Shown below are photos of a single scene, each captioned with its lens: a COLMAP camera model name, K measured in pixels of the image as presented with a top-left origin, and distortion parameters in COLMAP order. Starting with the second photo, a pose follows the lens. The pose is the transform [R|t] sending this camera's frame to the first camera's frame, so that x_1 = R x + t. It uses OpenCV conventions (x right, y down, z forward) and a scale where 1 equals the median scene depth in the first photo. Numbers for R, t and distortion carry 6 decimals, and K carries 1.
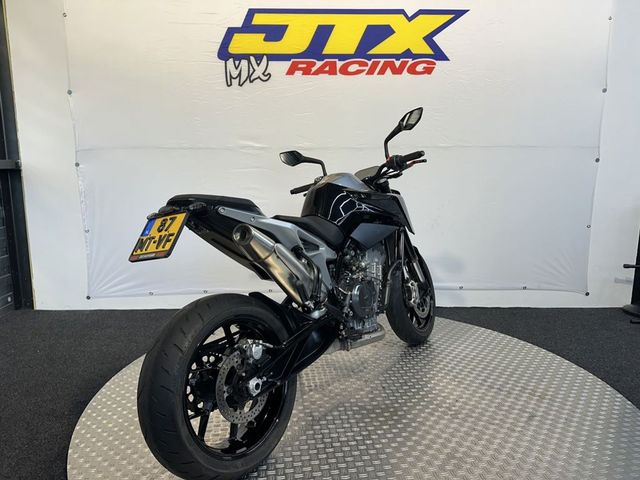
lens RADIAL K [[442.5, 0, 319.4], [0, 442.5, 242.6], [0, 0, 1]] dist [-0.004905, -0.013268]
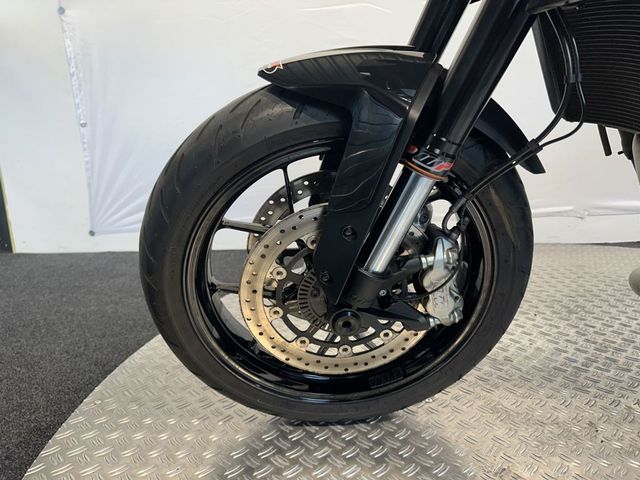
lens RADIAL K [[442.5, 0, 323.1], [0, 442.5, 243.7], [0, 0, 1]] dist [-0.004905, -0.013268]
pose [[0.998619, -0.010447, -0.051481, -0.168527], [0.014042, 0.997451, 0.069964, 0.108213], [0.050619, -0.070590, 0.996220, 0.409271]]
